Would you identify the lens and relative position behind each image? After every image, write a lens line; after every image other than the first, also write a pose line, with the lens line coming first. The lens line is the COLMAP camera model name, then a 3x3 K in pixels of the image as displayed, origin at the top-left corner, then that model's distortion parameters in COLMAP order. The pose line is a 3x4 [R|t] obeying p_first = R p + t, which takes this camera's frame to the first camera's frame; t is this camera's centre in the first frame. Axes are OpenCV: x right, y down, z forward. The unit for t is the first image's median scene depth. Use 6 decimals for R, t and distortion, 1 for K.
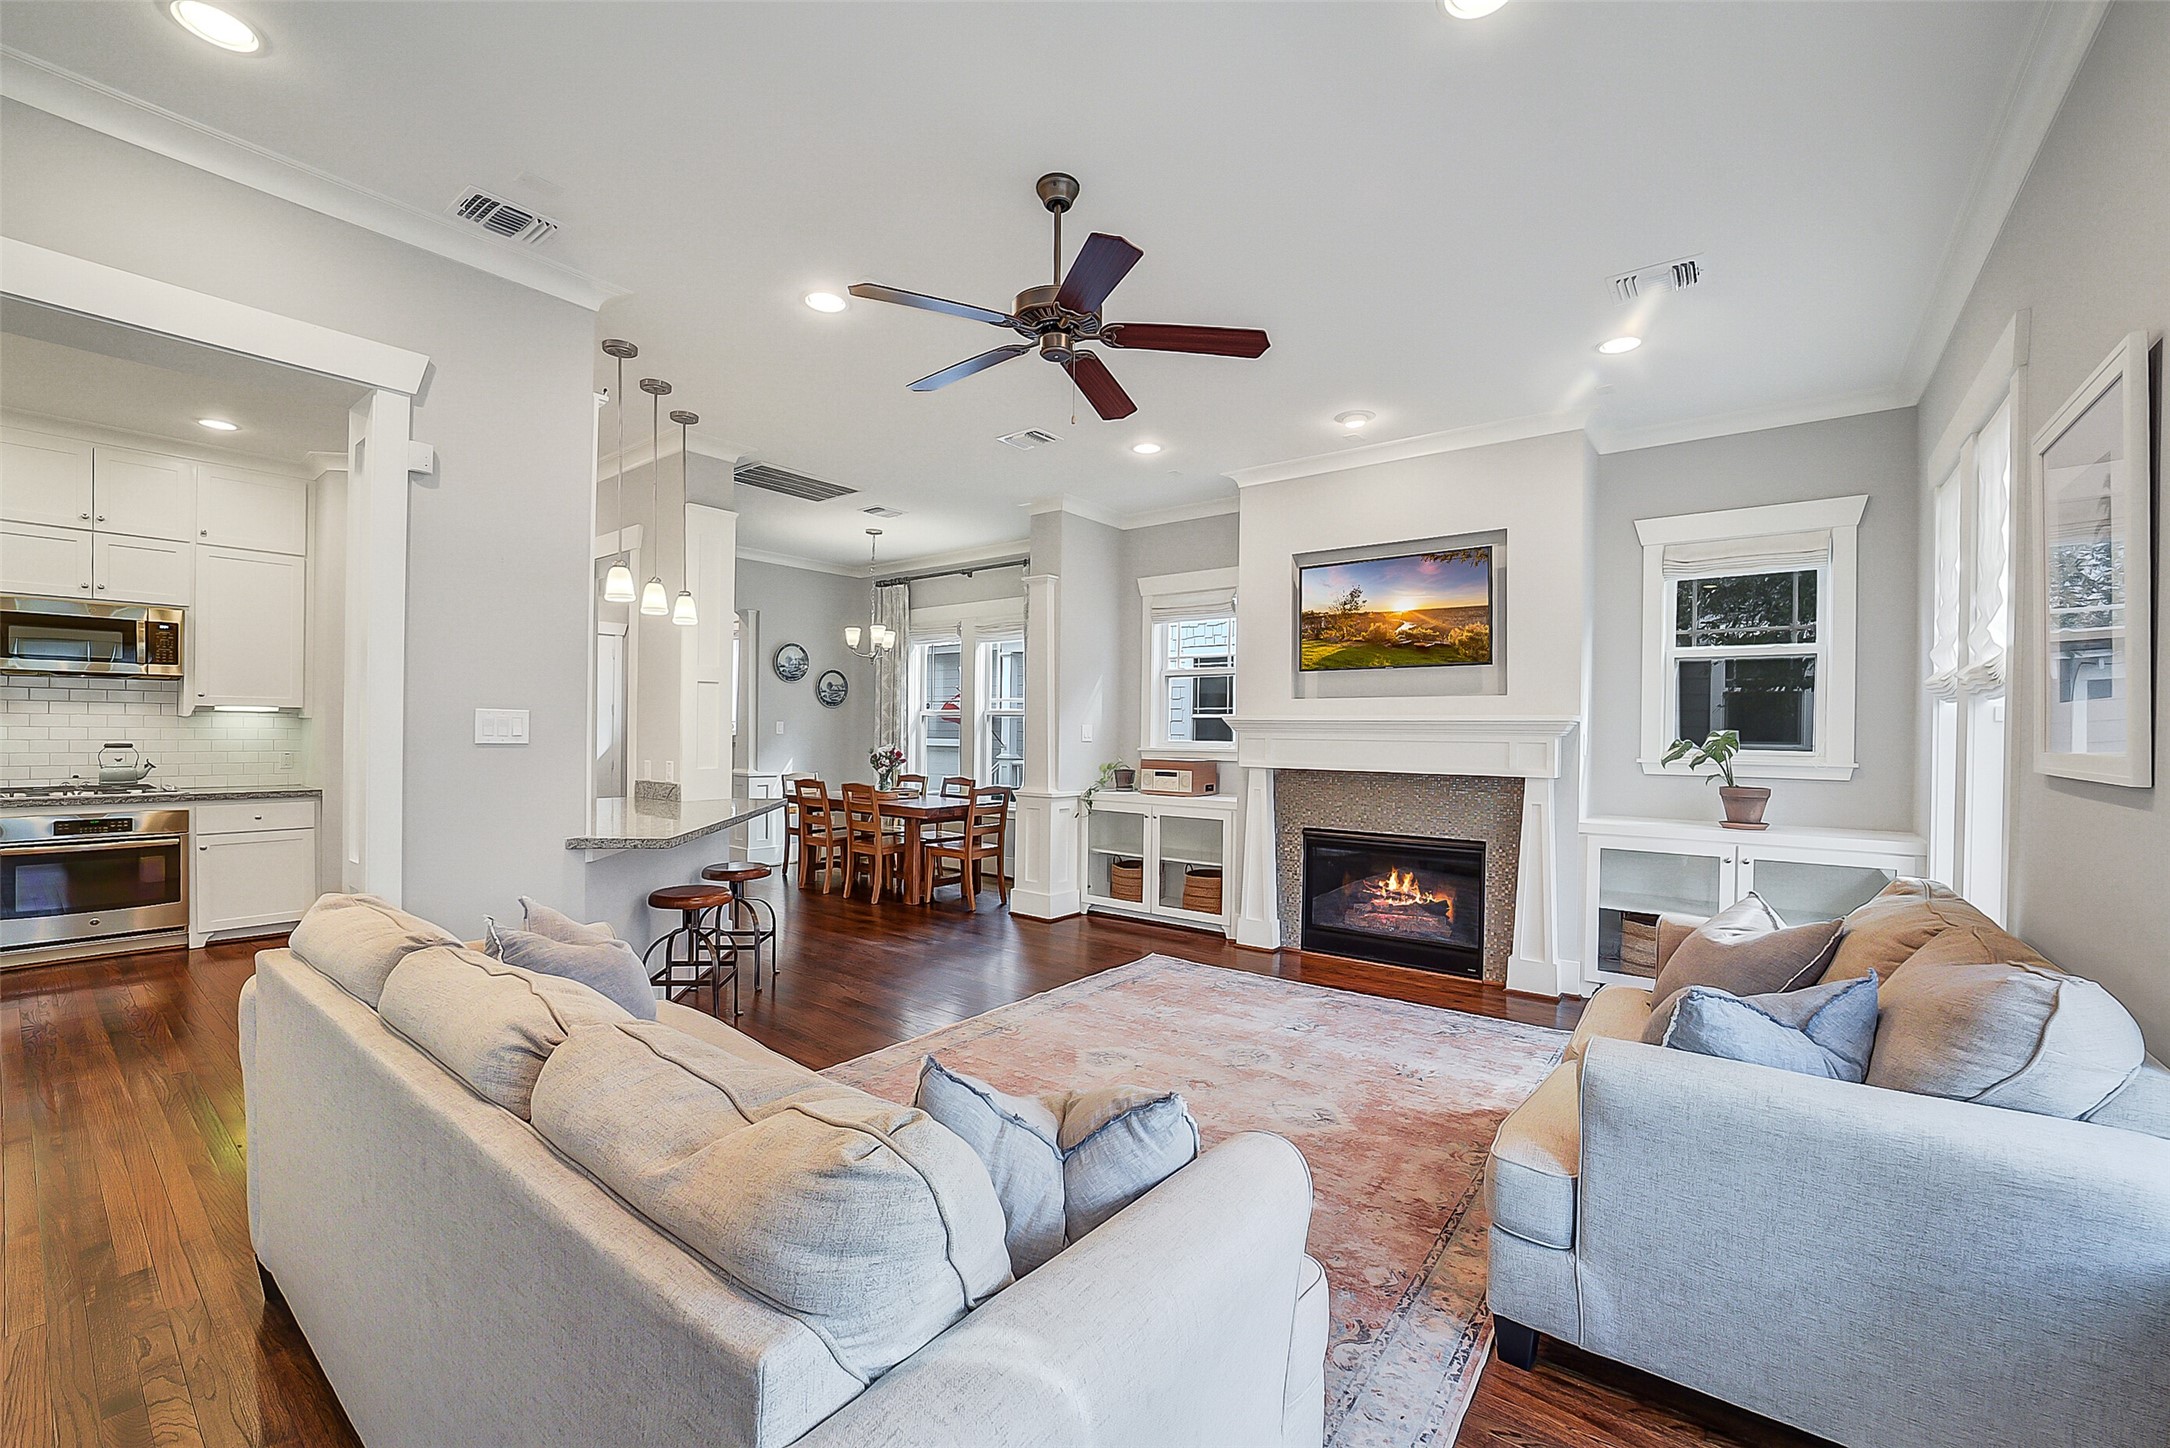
lens RADIAL K [[878.0, 0, 1078.4], [0, 878.0, 735.5], [0, 0, 1]] dist [-0.008303, 0.000570]
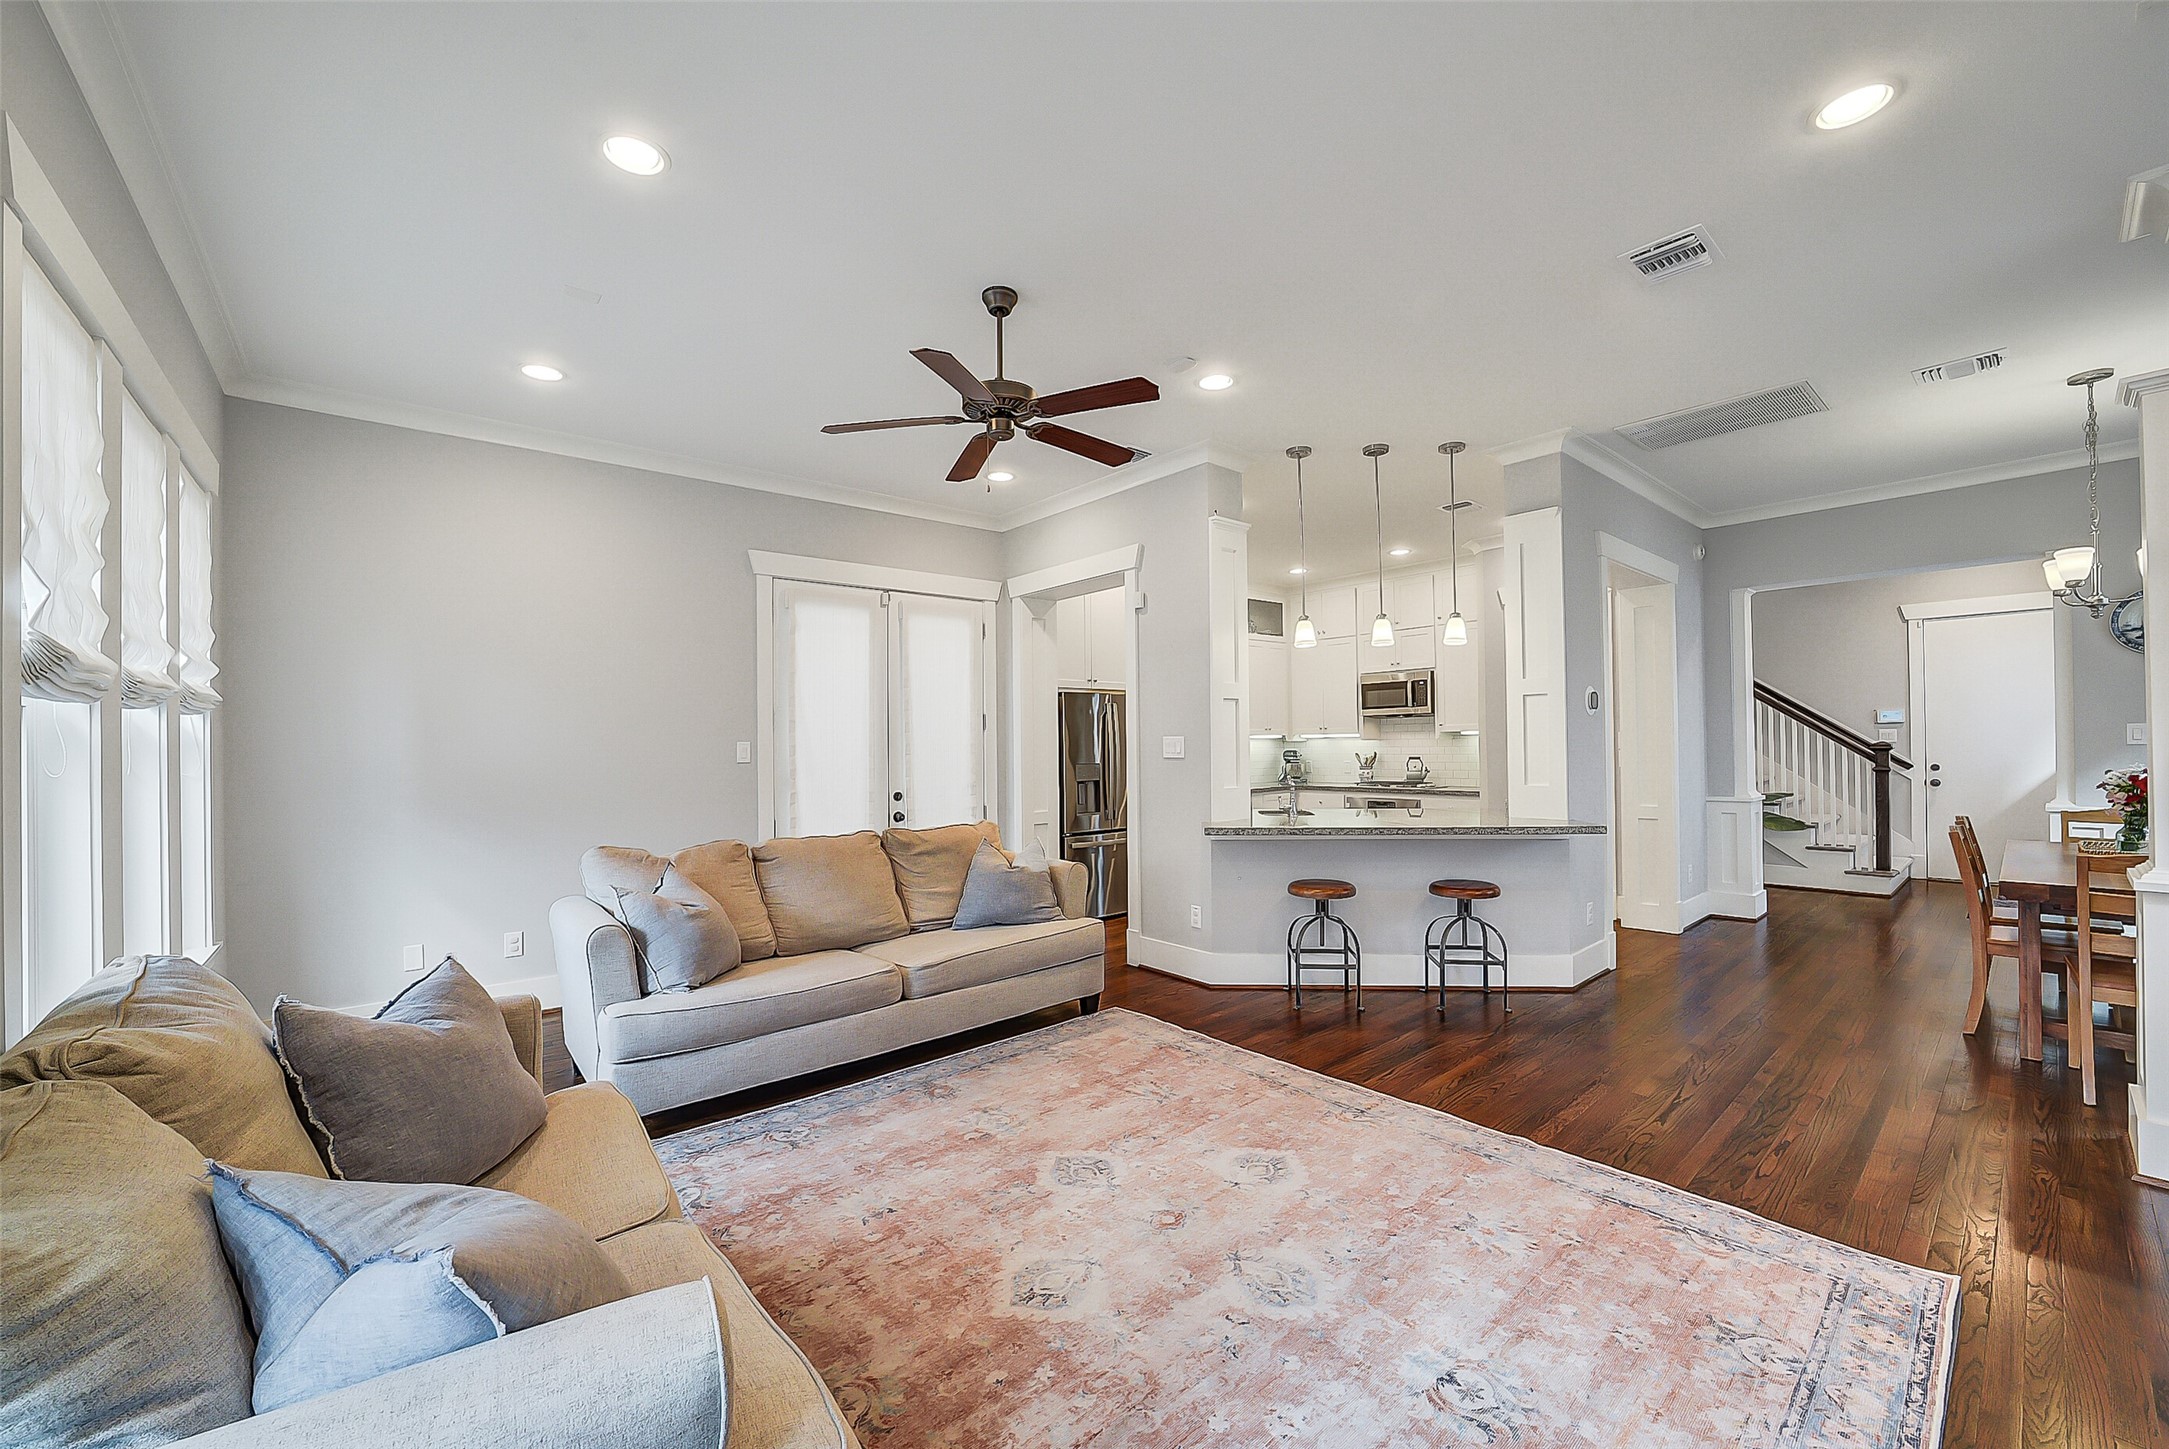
lens RADIAL K [[843.7, 0, 1087.2], [0, 843.7, 737.6], [0, 0, 1]] dist [-0.039377, 0.010387]
pose [[-0.198459, -0.020380, -0.979897, 0.563074], [0.004820, 0.999751, -0.021770, 0.004767], [0.980097, -0.009044, -0.198312, 0.713071]]
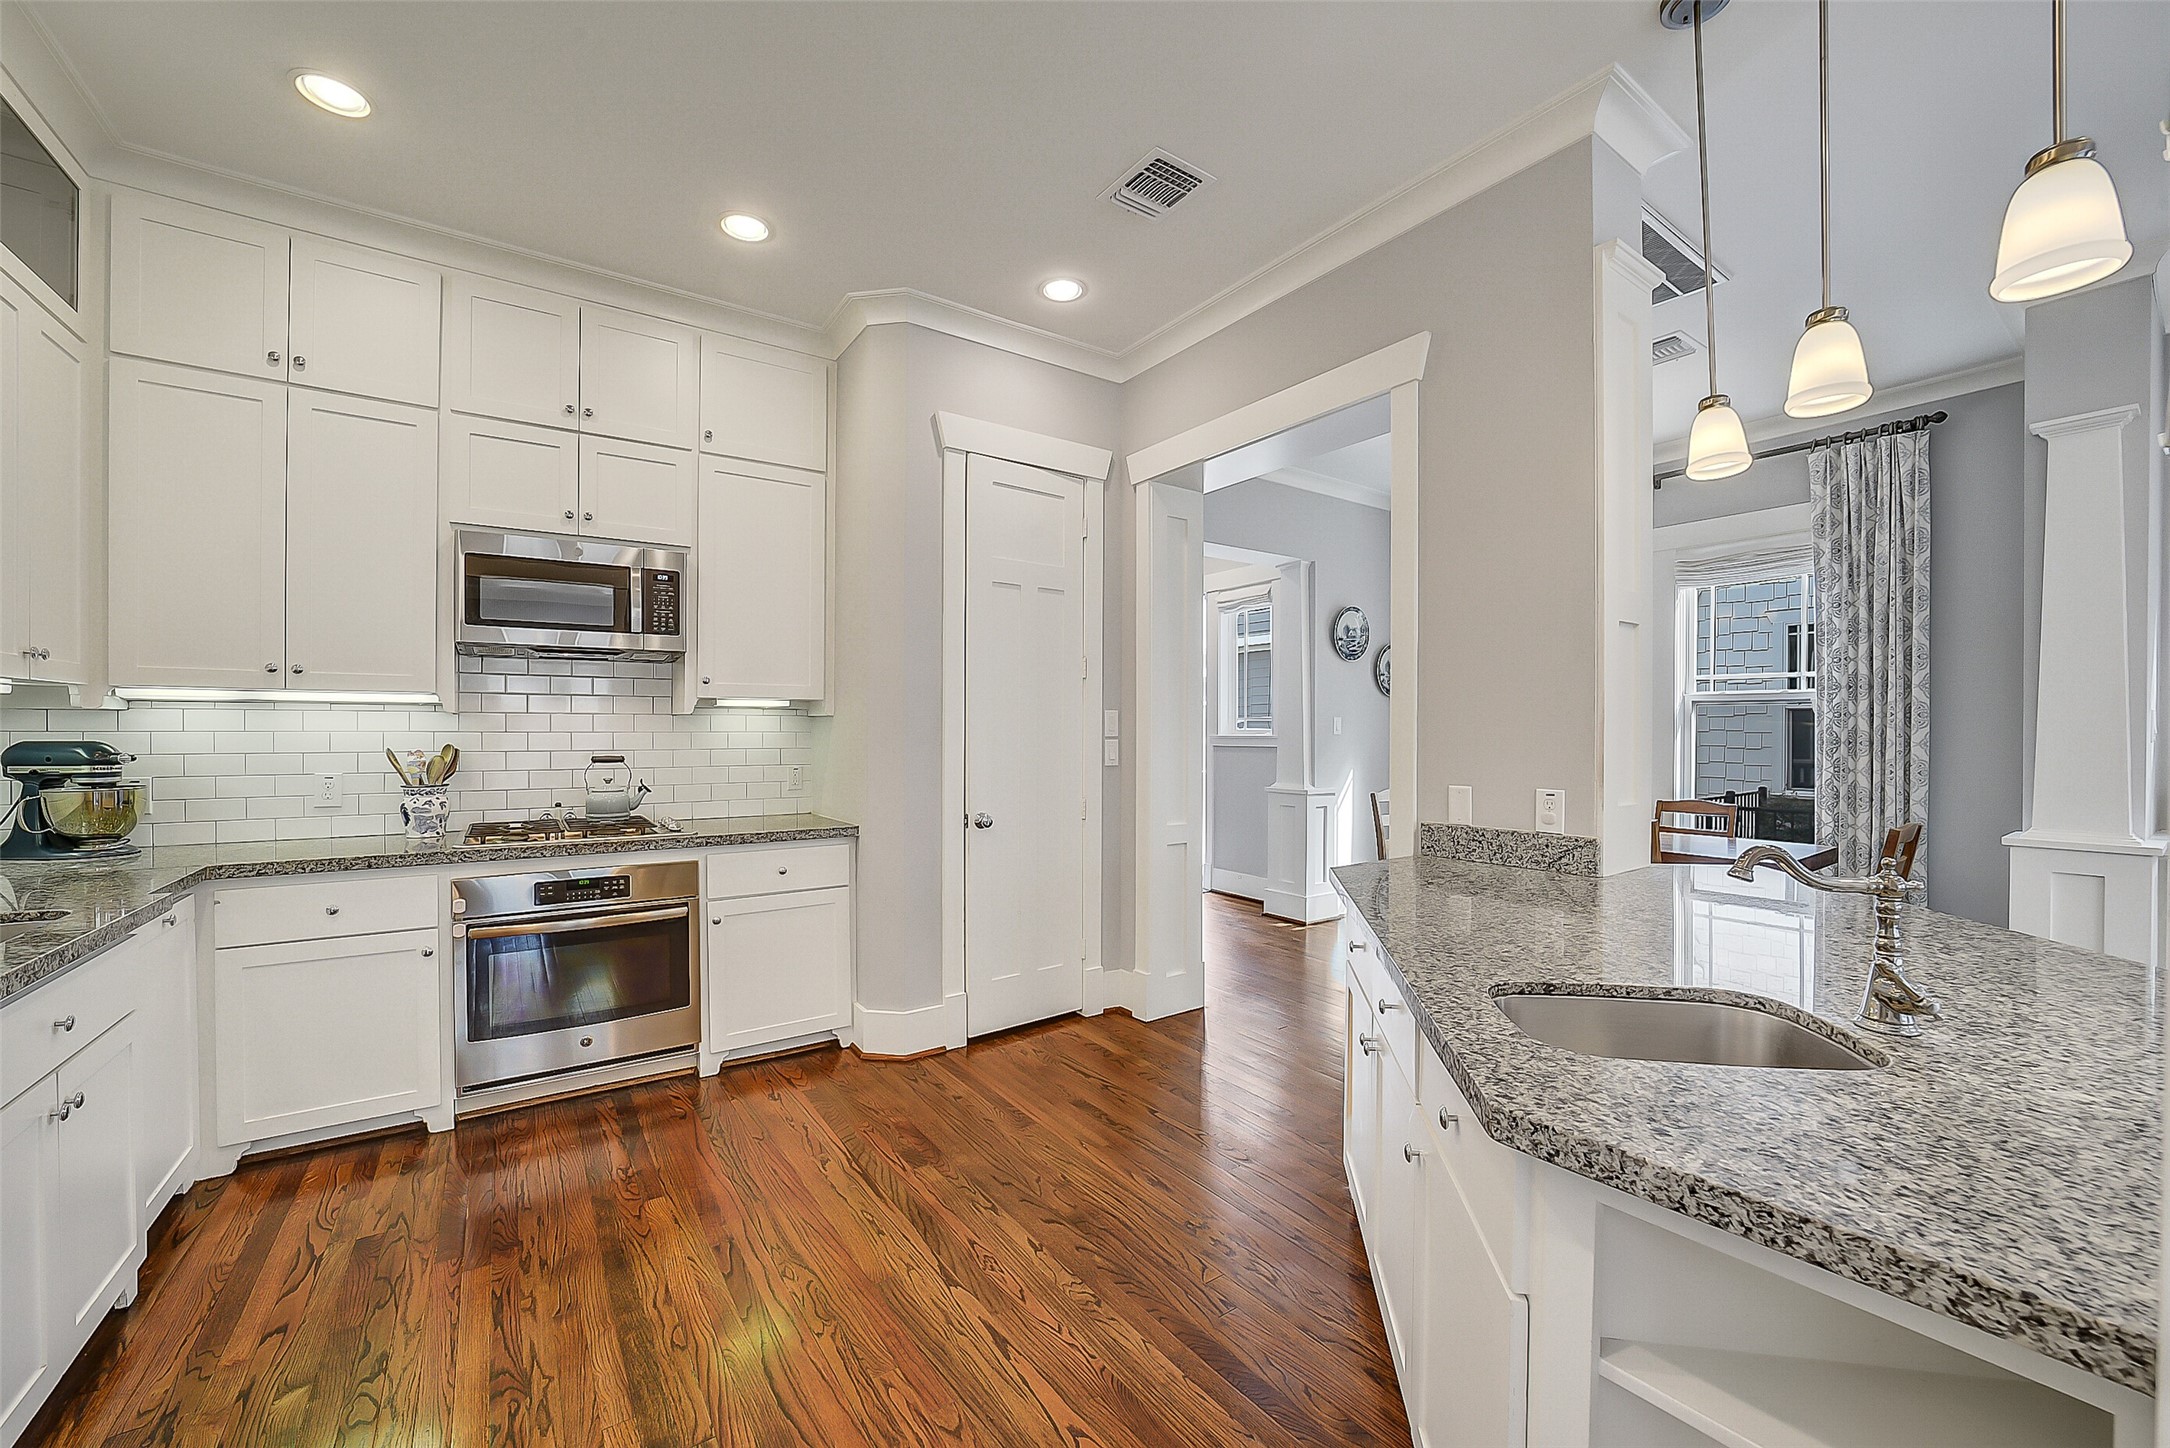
lens RADIAL K [[844.1, 0, 1087.7], [0, 844.1, 737.1], [0, 0, 1]] dist [-0.039377, 0.010387]
pose [[0.959002, -0.010228, -0.283215, -0.574052], [0.010108, 0.999947, -0.001885, -0.000610], [0.283220, -0.001055, 0.959054, 0.494348]]
